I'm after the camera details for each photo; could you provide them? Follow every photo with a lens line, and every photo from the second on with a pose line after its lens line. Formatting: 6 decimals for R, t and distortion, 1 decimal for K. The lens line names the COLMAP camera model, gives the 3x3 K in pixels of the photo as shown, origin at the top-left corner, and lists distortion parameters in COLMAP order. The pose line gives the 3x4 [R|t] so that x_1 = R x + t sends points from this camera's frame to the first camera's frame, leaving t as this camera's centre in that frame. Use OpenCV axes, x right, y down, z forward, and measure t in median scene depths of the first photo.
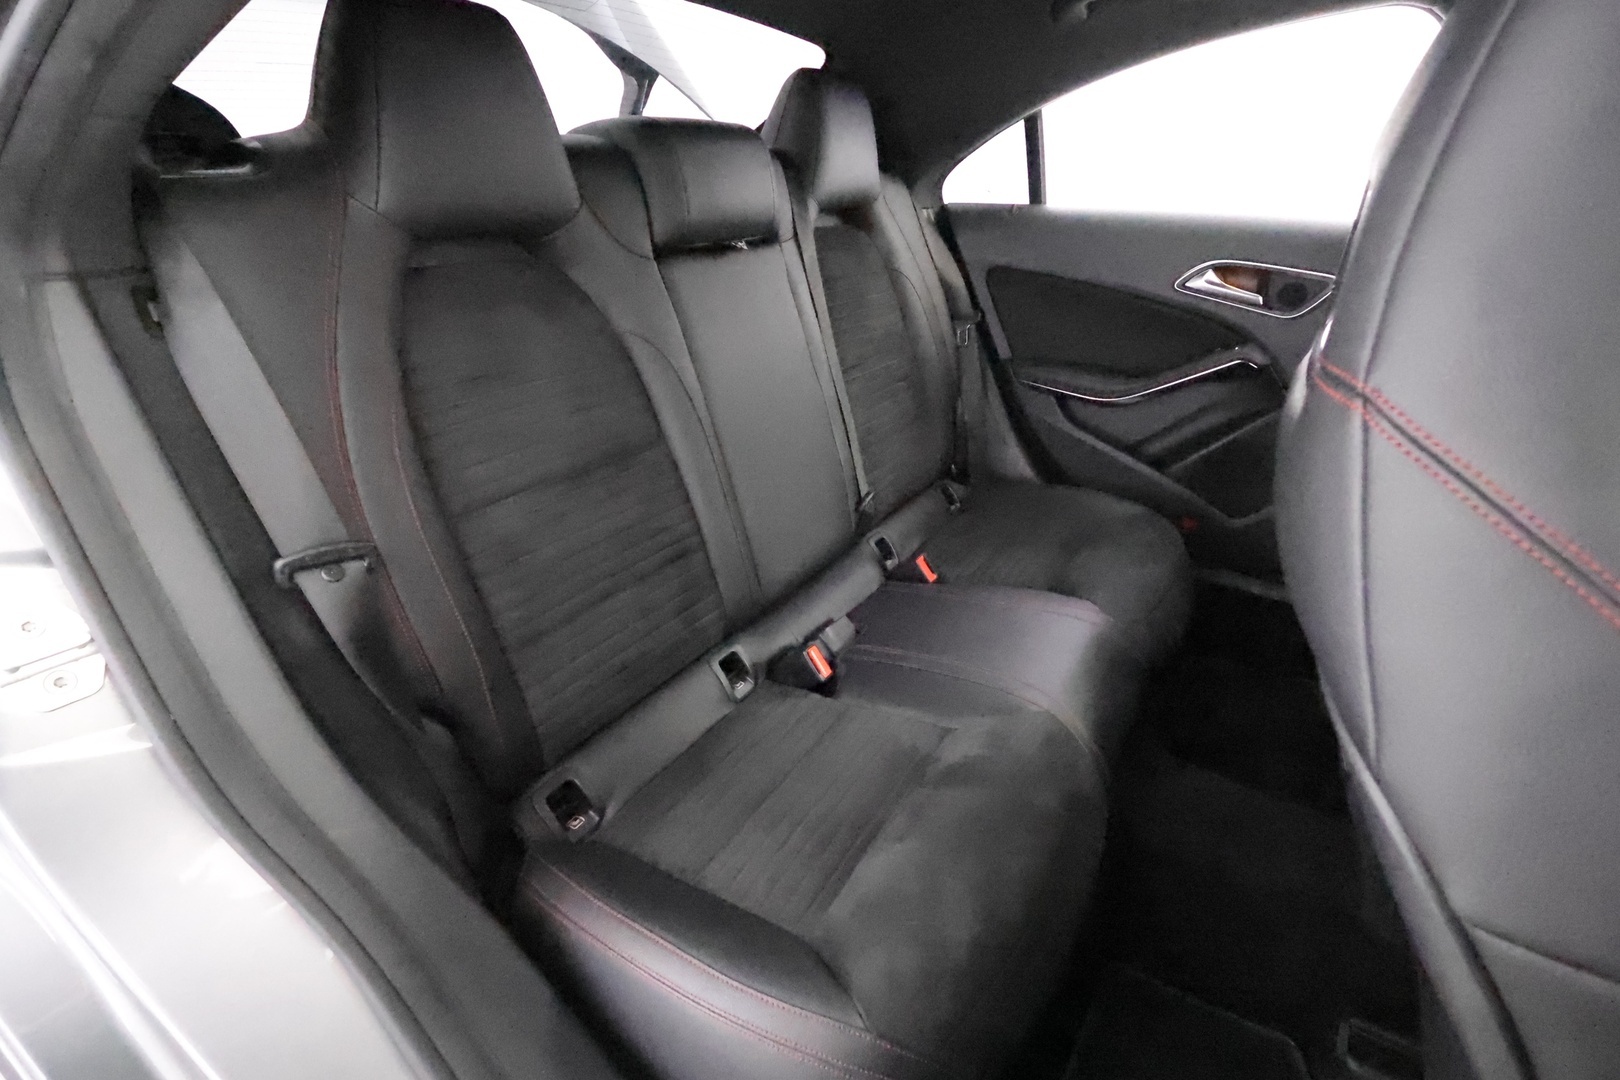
lens RADIAL K [[758.5, 0, 813.6], [0, 758.5, 541.2], [0, 0, 1]] dist [0.000854, -0.000336]
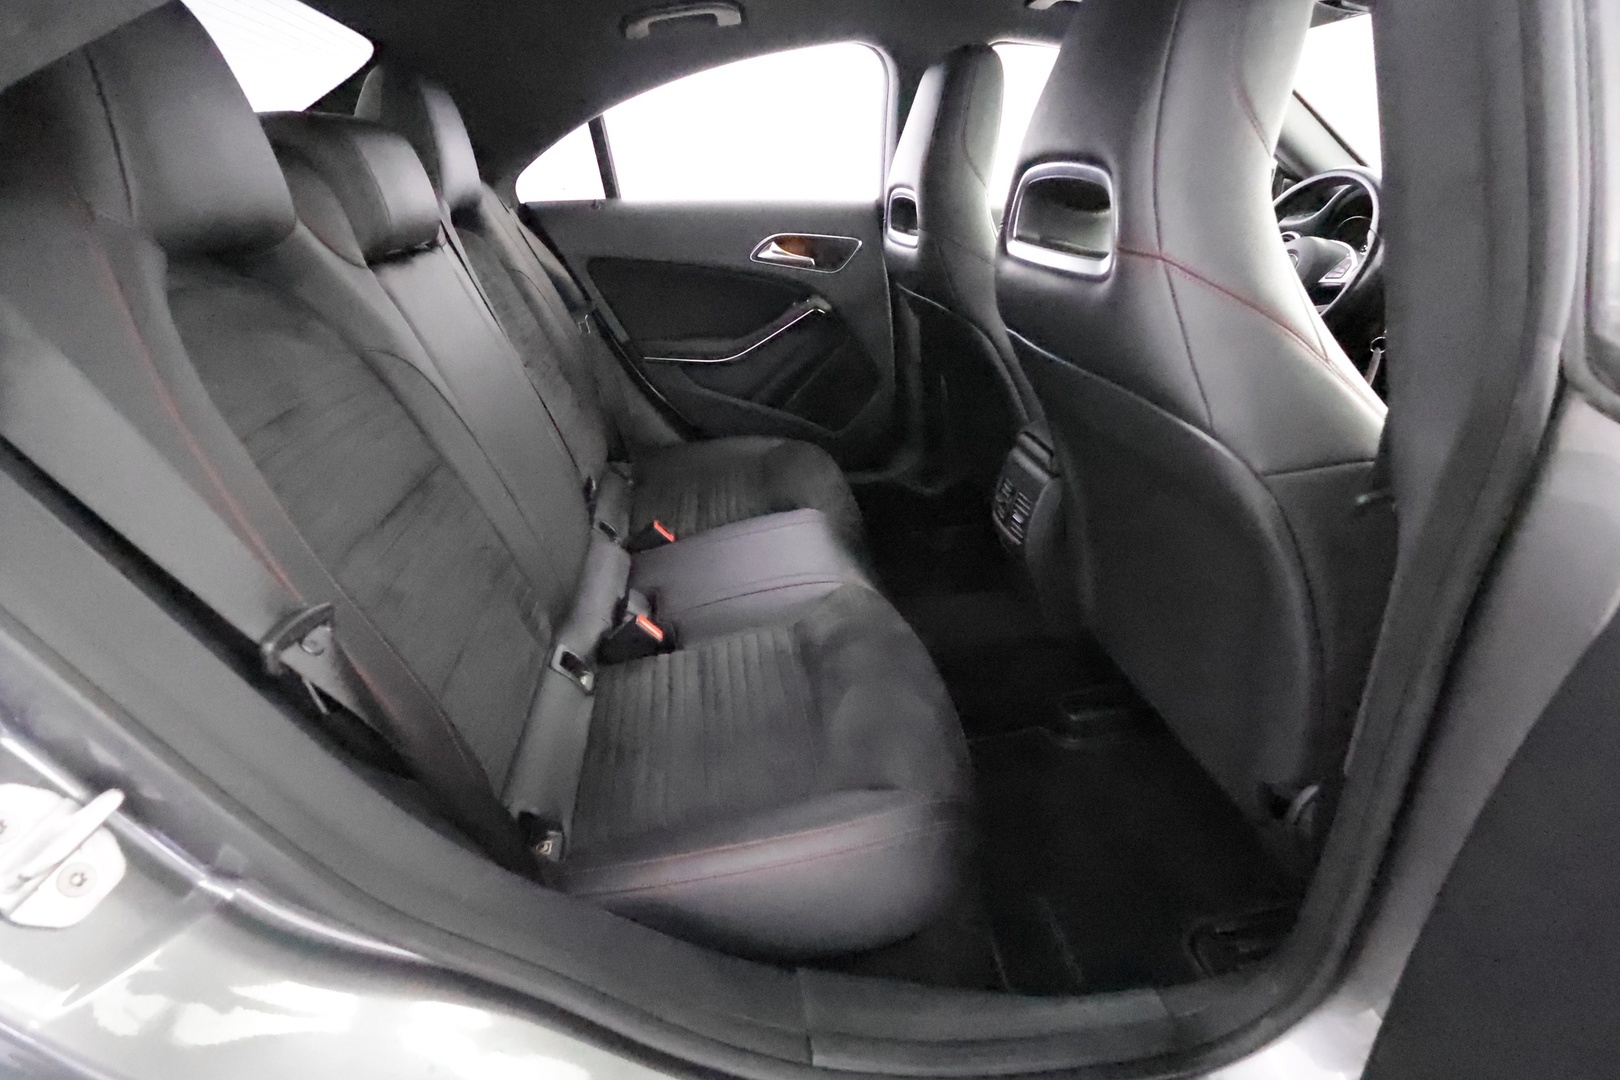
lens RADIAL K [[749.1, 0, 810.0], [0, 749.1, 540.0], [0, 0, 1]] dist [-0.000837, 0.000389]
pose [[0.766833, -0.304960, 0.564772, -0.276483], [0.306586, 0.947078, 0.095120, 0.009754], [-0.563891, 0.100210, 0.819747, -0.002010]]
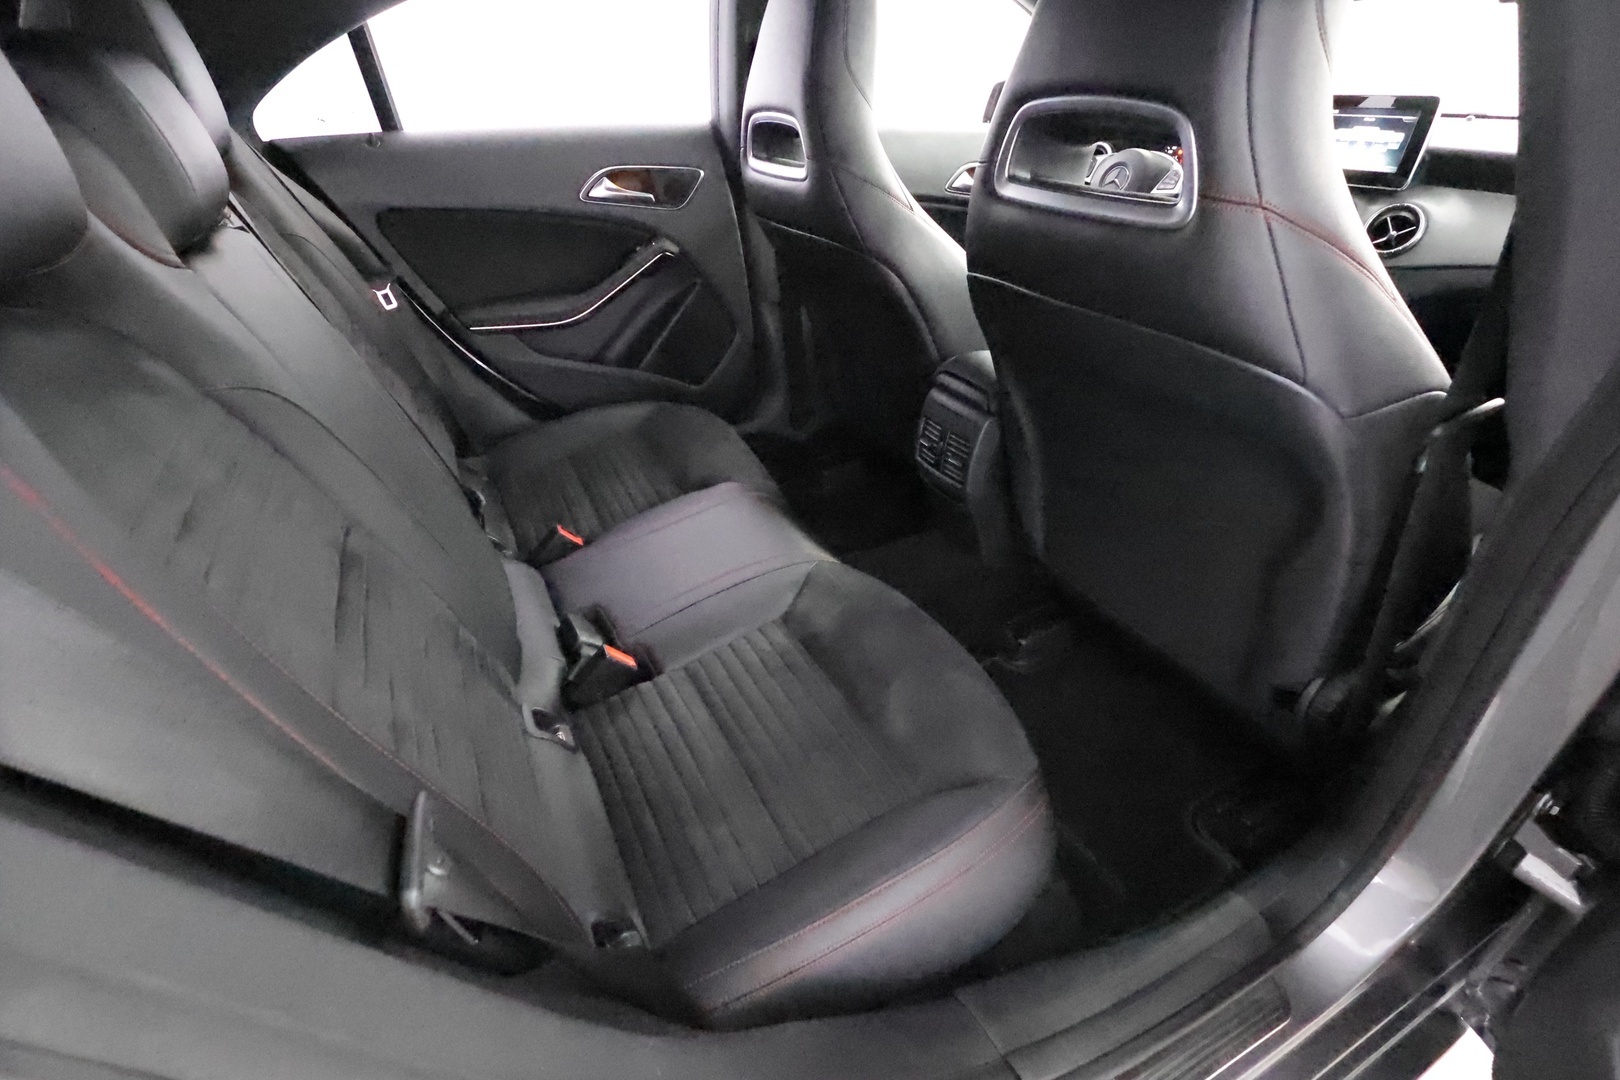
lens RADIAL K [[748.5, 0, 803.5], [0, 748.5, 541.2], [0, 0, 1]] dist [0.001671, 0.000541]
pose [[0.513217, -0.480639, 0.711052, -0.337893], [0.407665, 0.865573, 0.290847, -0.101106], [-0.755260, 0.140604, 0.640166, 0.168677]]
